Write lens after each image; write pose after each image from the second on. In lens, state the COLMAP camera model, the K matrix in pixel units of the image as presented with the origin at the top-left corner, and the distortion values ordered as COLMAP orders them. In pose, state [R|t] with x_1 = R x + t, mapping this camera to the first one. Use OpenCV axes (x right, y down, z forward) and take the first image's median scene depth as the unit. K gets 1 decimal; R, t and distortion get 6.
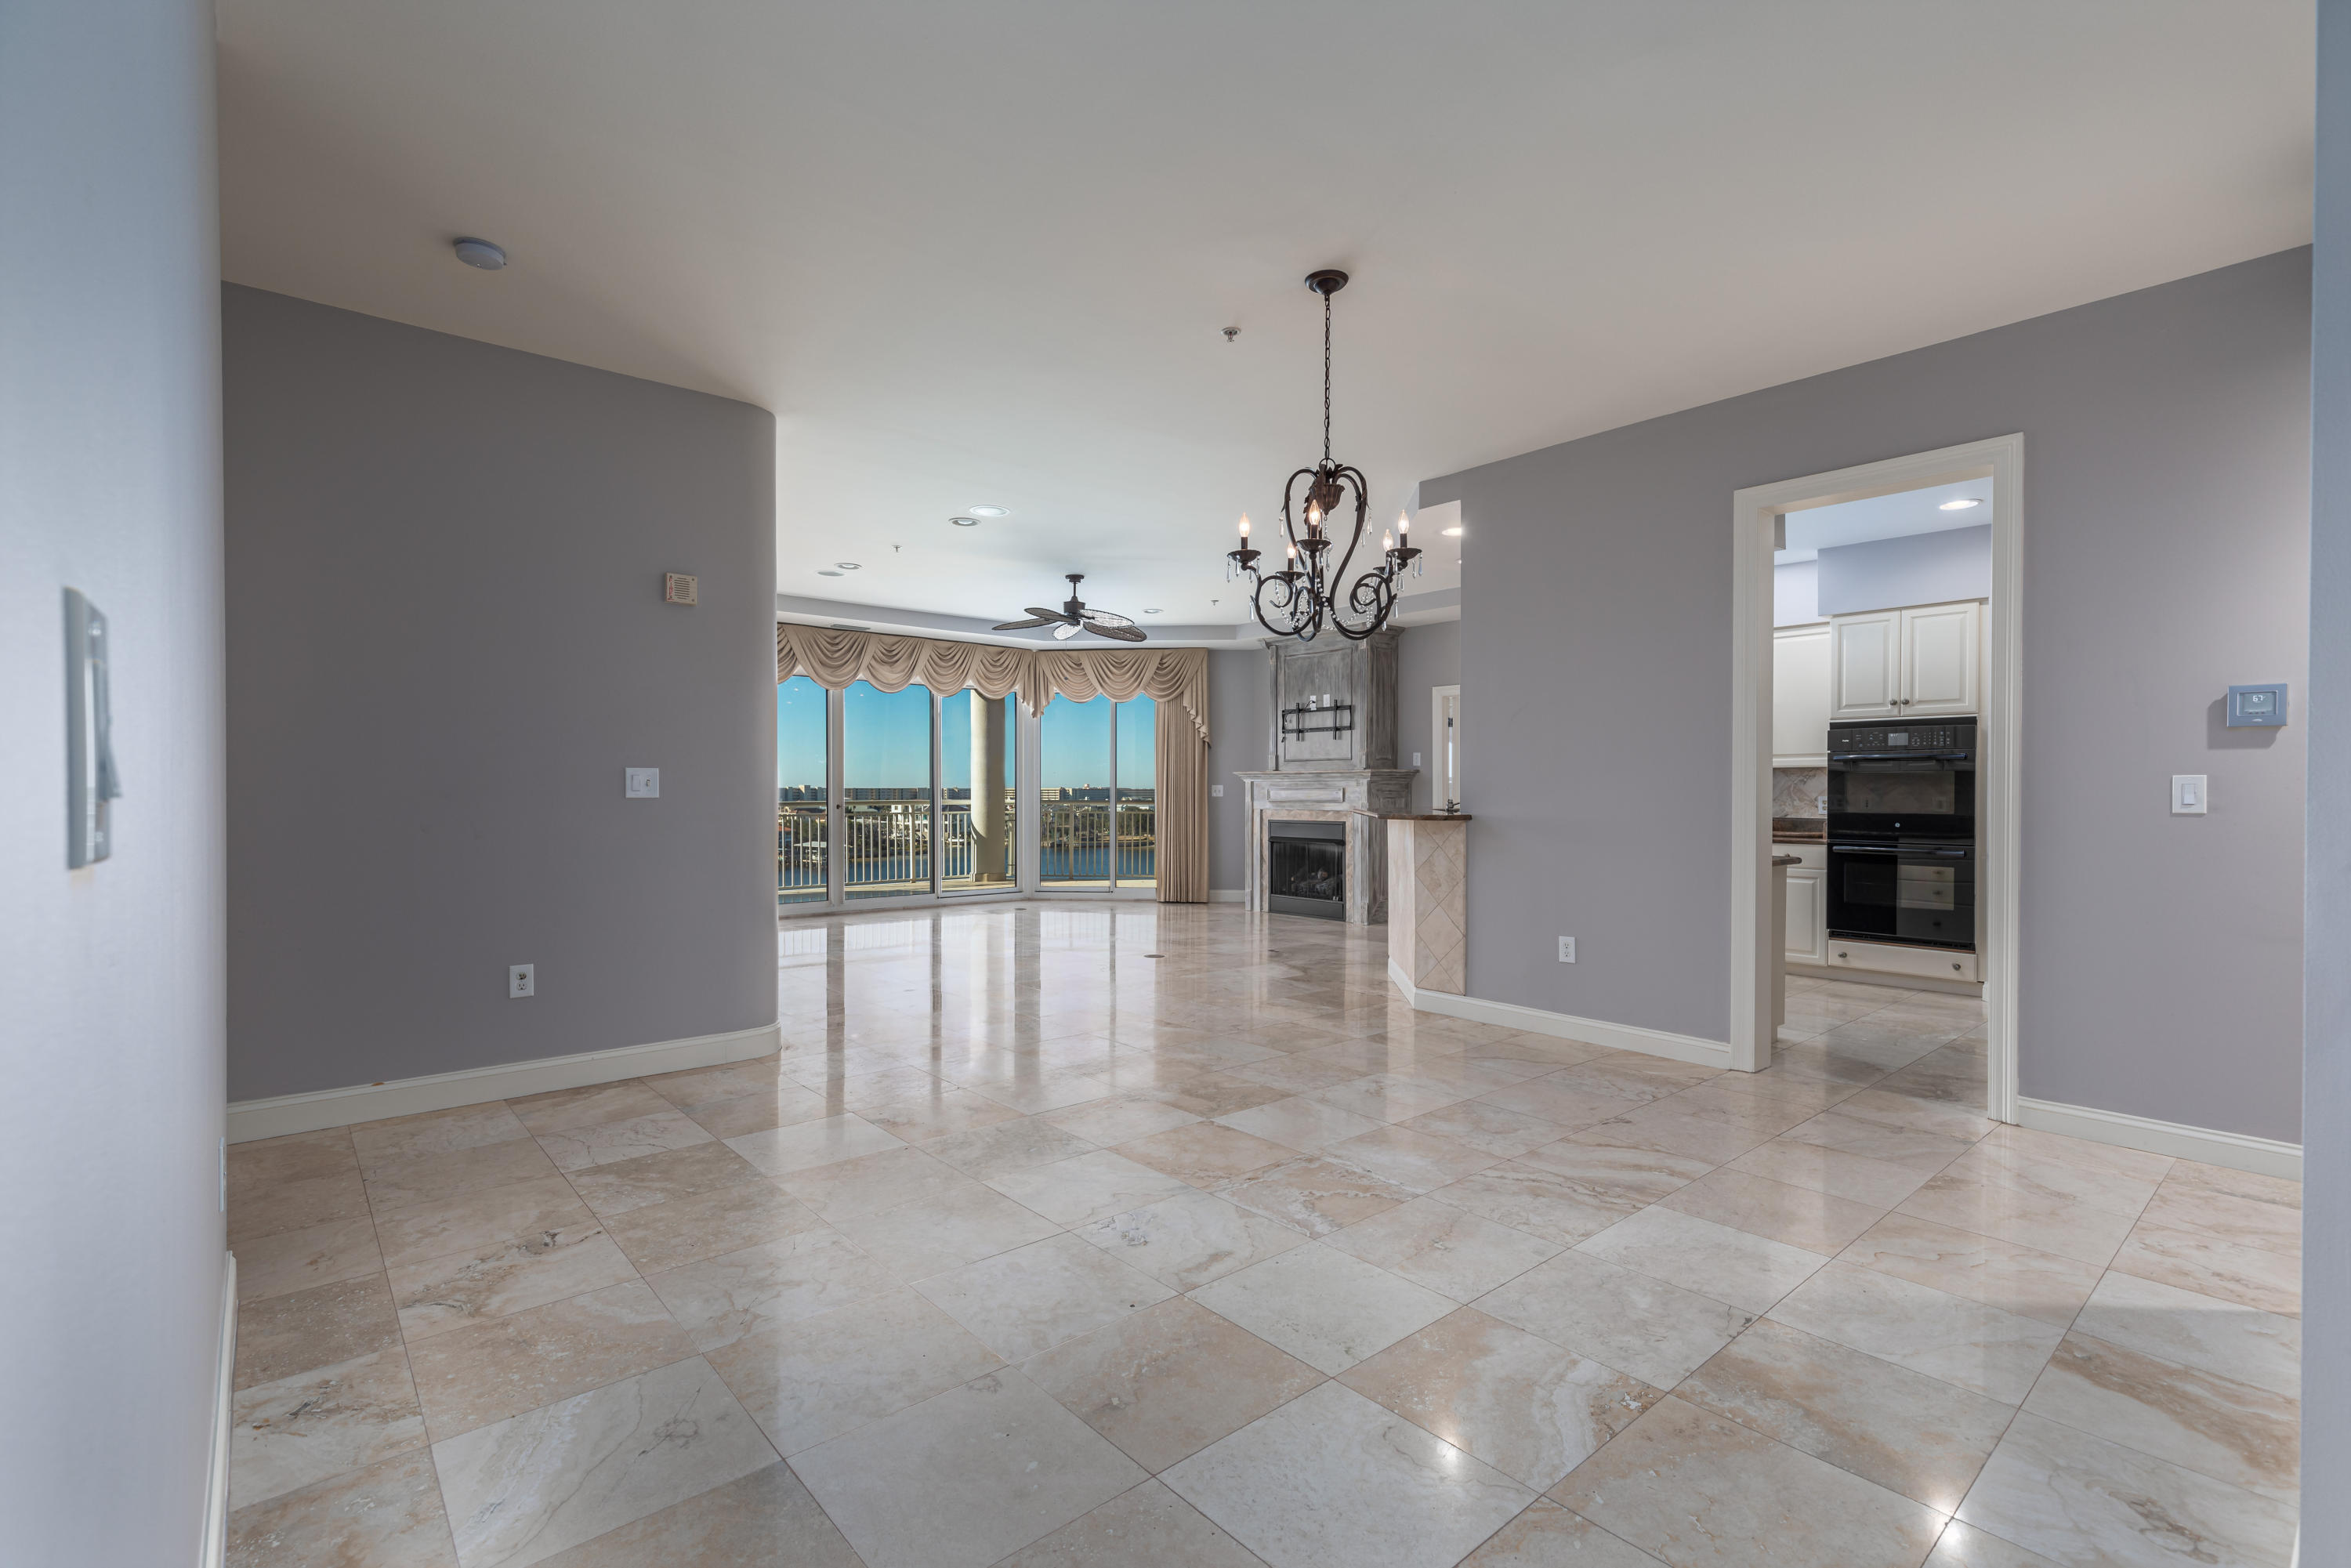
lens RADIAL K [[1057.0, 0, 1183.3], [0, 1057.0, 797.0], [0, 0, 1]] dist [0.006355, -0.000201]
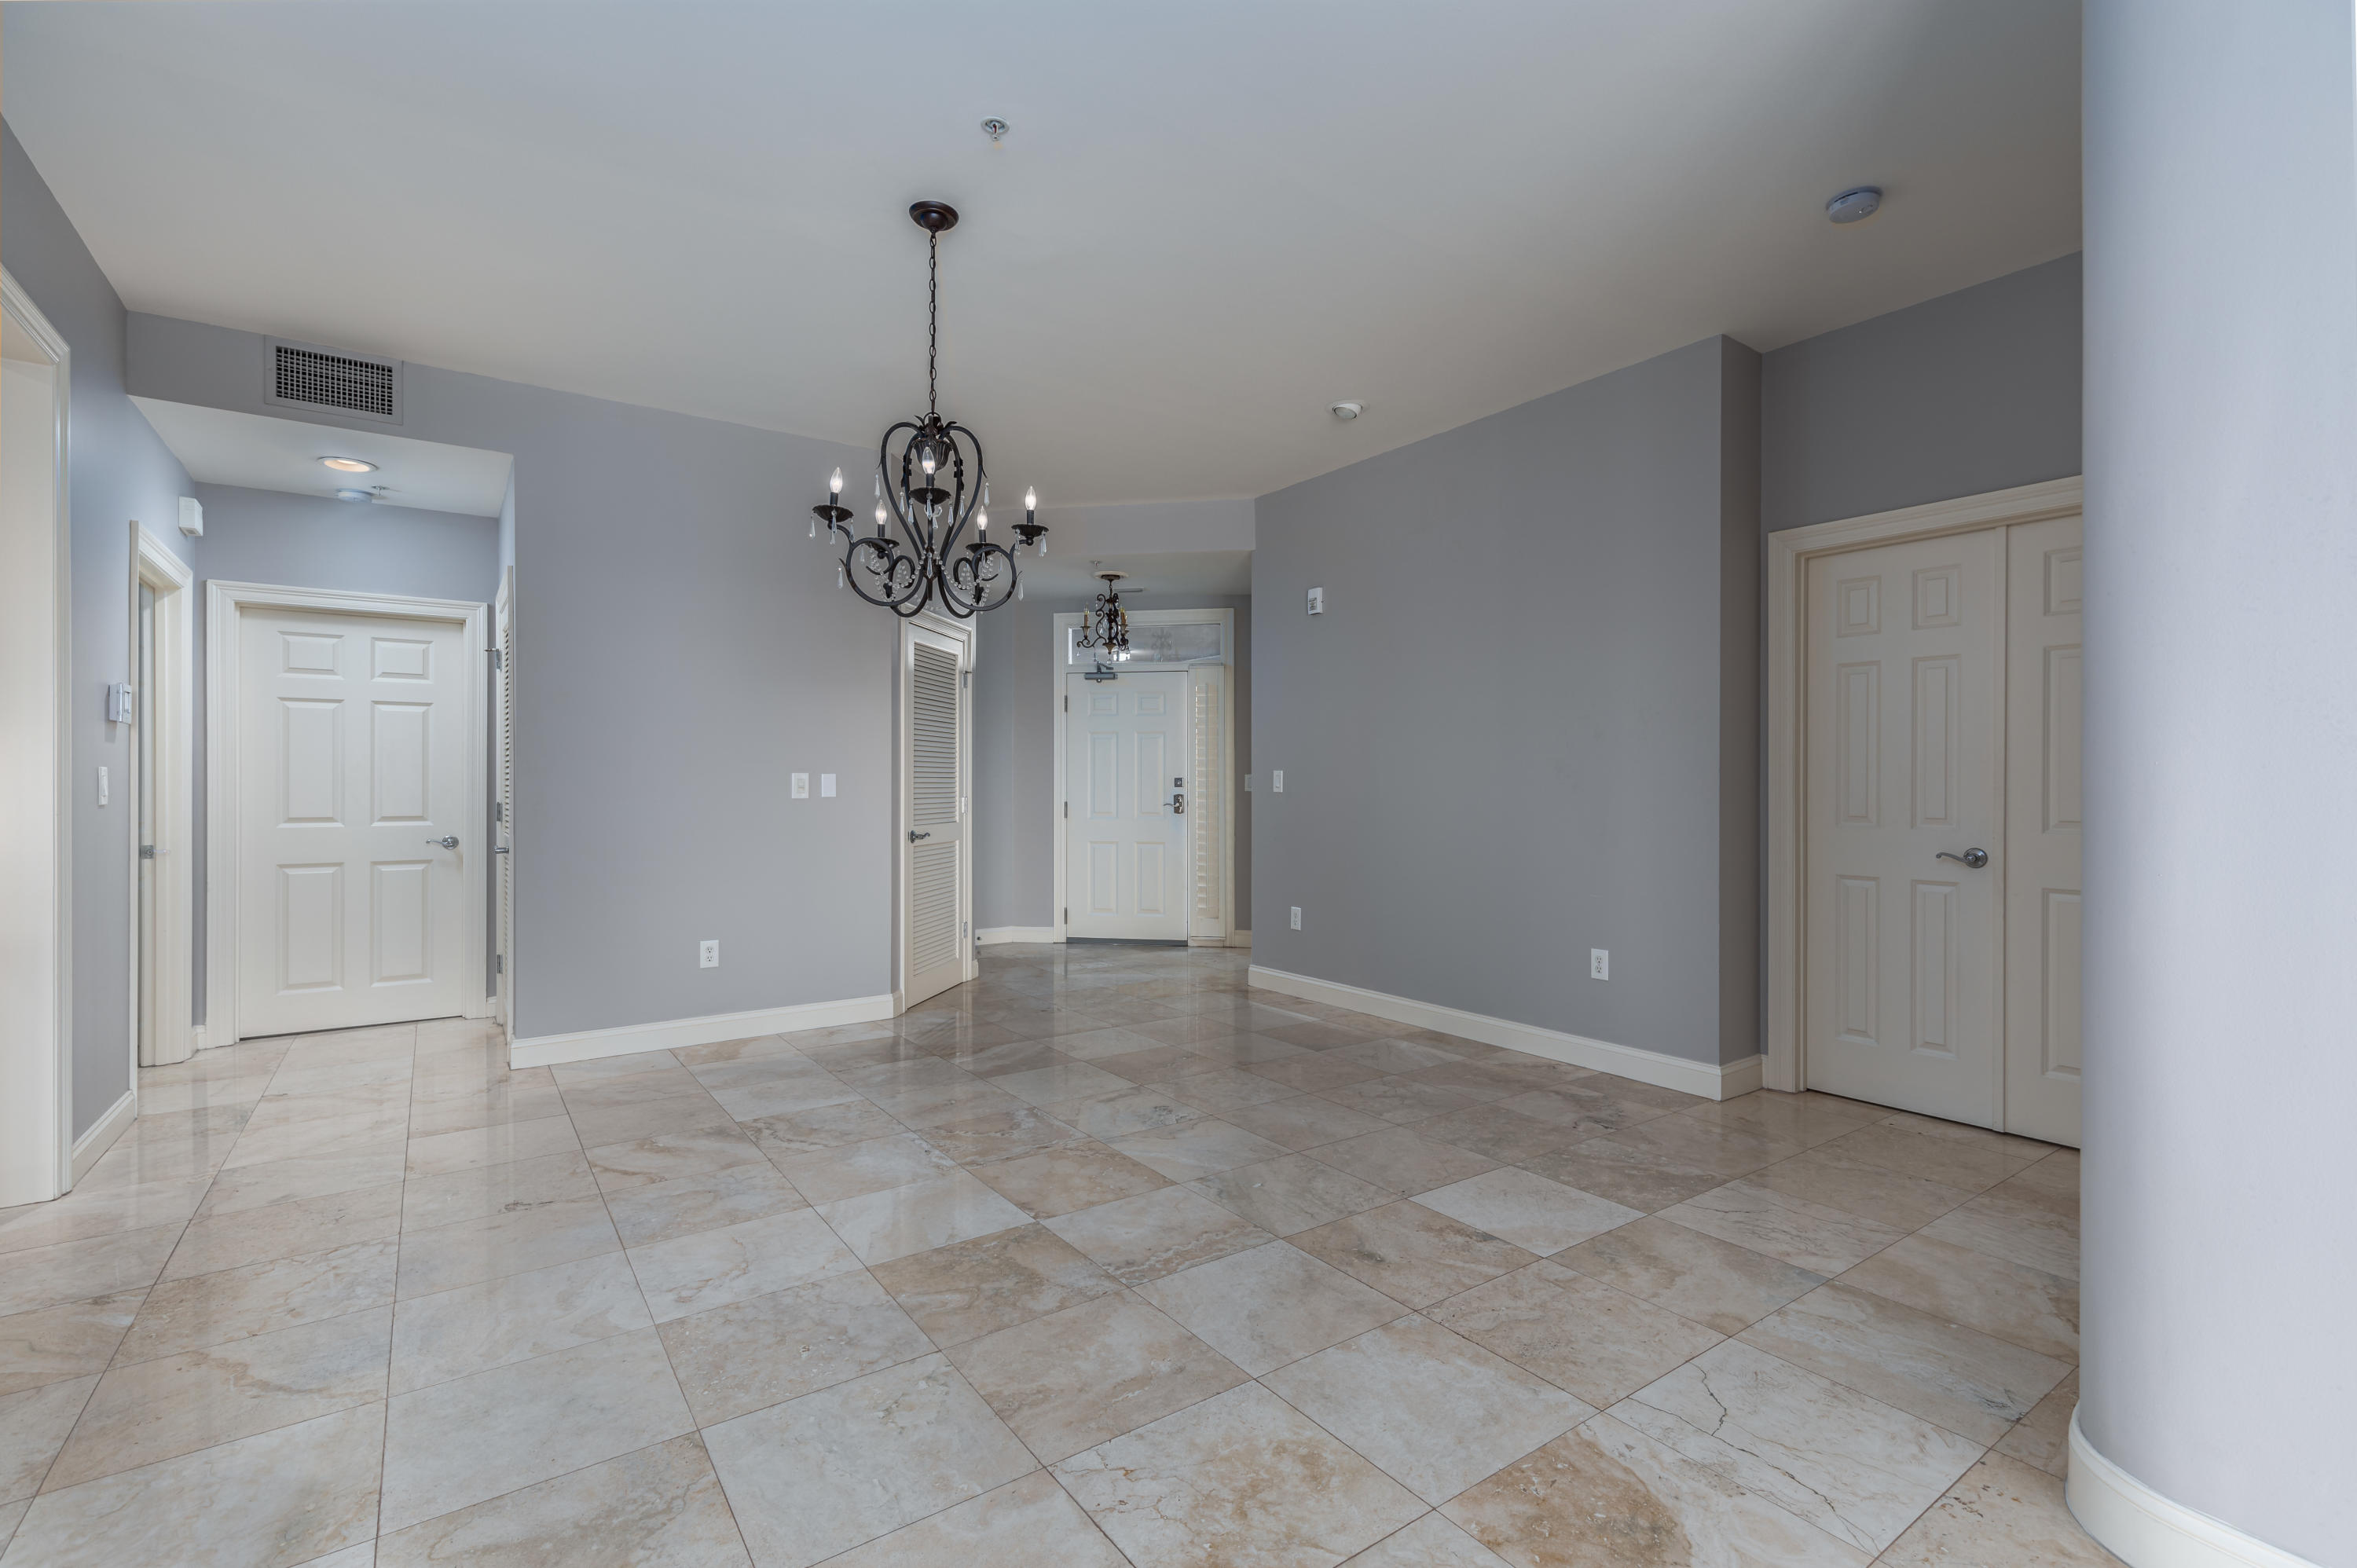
lens RADIAL K [[1059.7, 0, 1186.3], [0, 1059.7, 797.1], [0, 0, 1]] dist [0.006355, -0.000201]
pose [[-0.995073, -0.002651, 0.099110, -0.060656], [-0.001032, 0.999865, 0.016383, -0.003373], [-0.099140, 0.016200, -0.994942, 0.677815]]
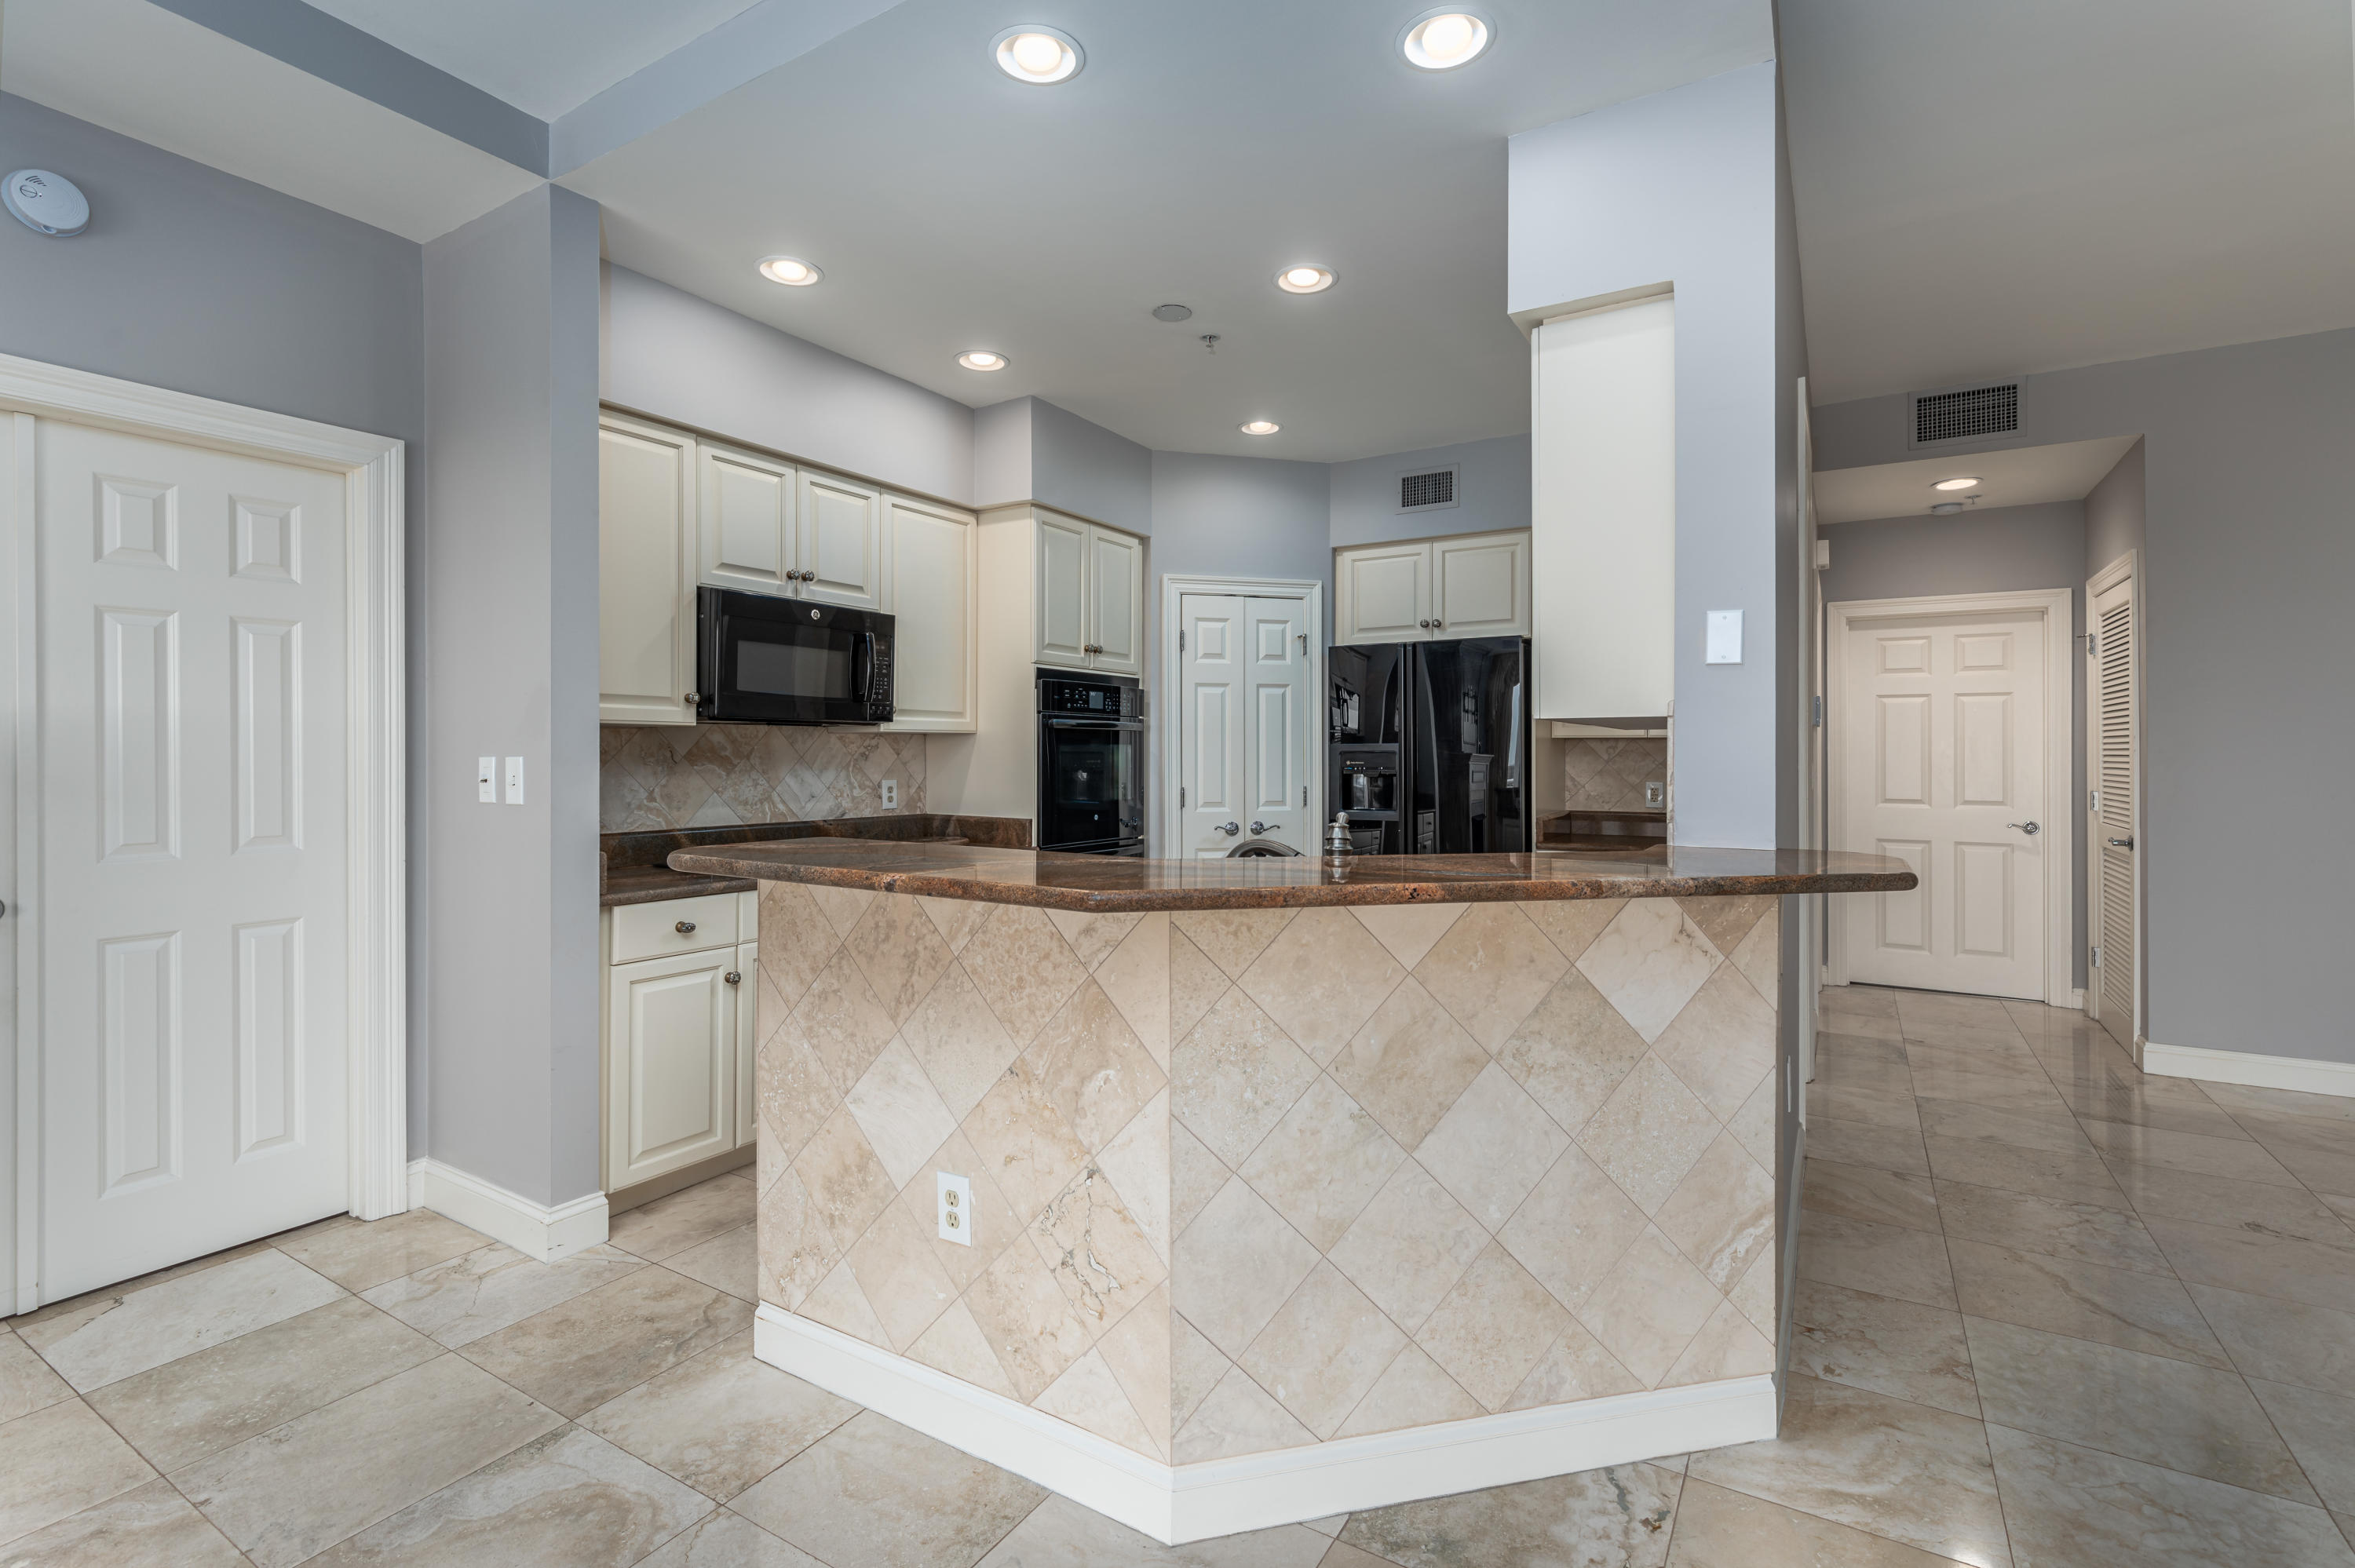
lens RADIAL K [[1068.7, 0, 1180.4], [0, 1068.7, 756.2], [0, 0, 1]] dist [0.005442, -0.000332]
pose [[-0.298806, -0.005164, 0.954300, -0.031954], [0.002674, 0.999977, 0.006249, -0.013274], [-0.954310, 0.004419, -0.298785, 0.766105]]
